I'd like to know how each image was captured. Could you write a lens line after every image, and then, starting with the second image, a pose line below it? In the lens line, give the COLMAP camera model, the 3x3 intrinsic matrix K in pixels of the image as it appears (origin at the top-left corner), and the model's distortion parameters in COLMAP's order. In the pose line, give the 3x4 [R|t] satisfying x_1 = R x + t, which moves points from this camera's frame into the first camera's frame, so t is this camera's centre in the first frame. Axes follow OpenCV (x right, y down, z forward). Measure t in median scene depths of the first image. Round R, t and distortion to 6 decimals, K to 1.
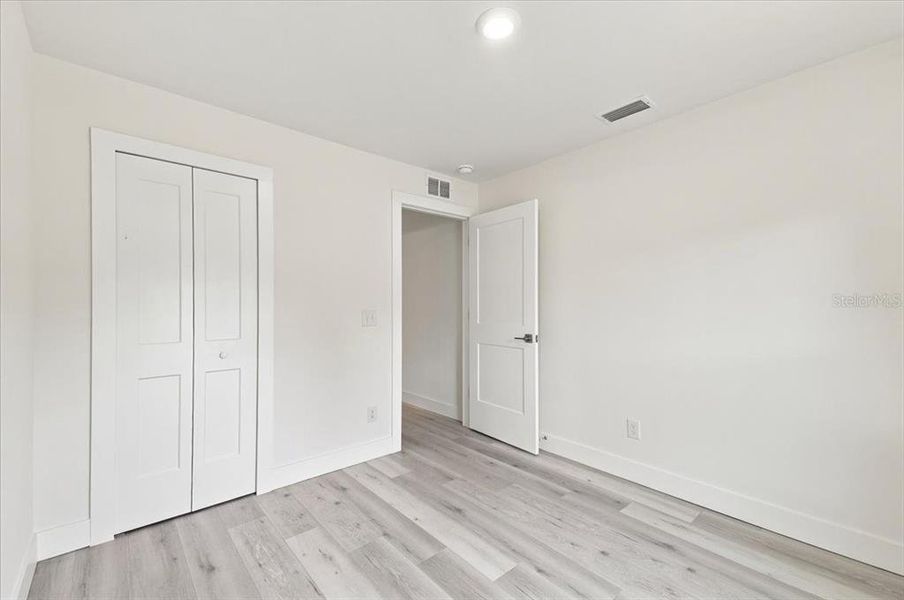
lens RADIAL K [[385.6, 0, 449.0], [0, 385.6, 300.6], [0, 0, 1]] dist [0.025792, -0.000730]
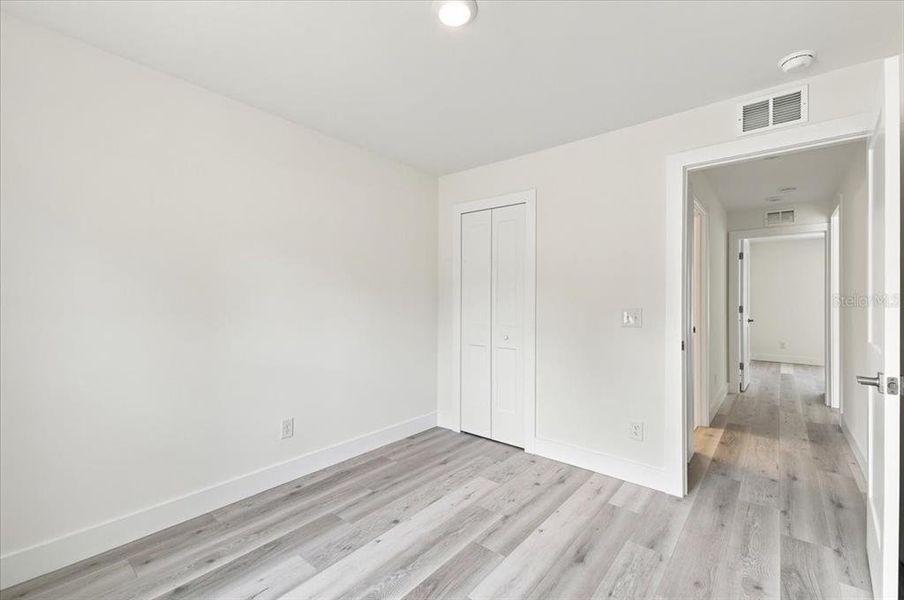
lens RADIAL K [[385.6, 0, 449.0], [0, 385.6, 300.6], [0, 0, 1]] dist [0.025792, -0.000730]
pose [[0.154925, -0.000389, -0.987926, 0.719115], [0.000060, 1.000000, -0.000385, 0.008819], [0.987926, 0.000001, 0.154925, 0.567629]]
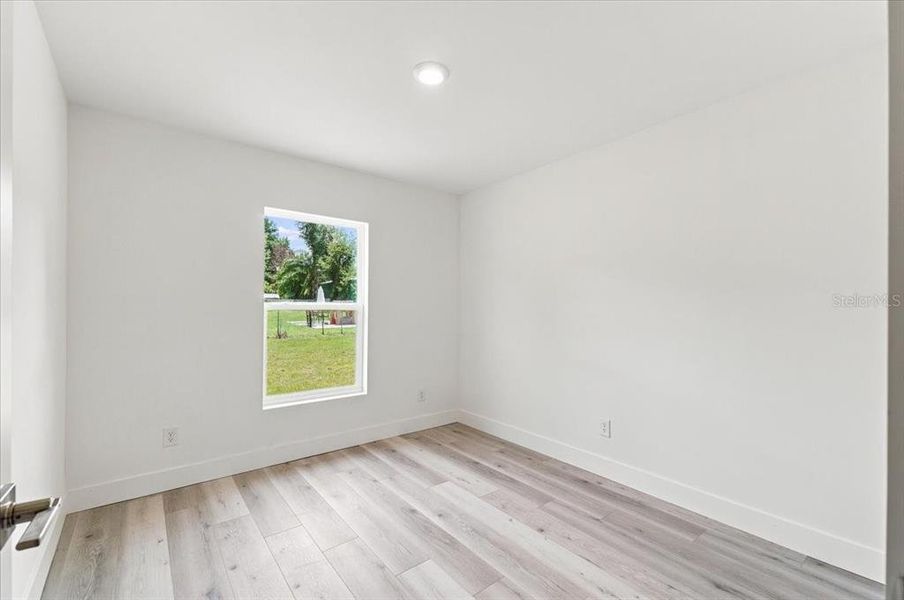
lens RADIAL K [[385.6, 0, 449.0], [0, 385.6, 300.6], [0, 0, 1]] dist [0.025792, -0.000730]
pose [[-0.998977, -0.008965, 0.044329, 0.013338], [-0.009610, 0.999851, -0.014352, 0.002569], [-0.044194, -0.014763, -0.998914, 1.474456]]
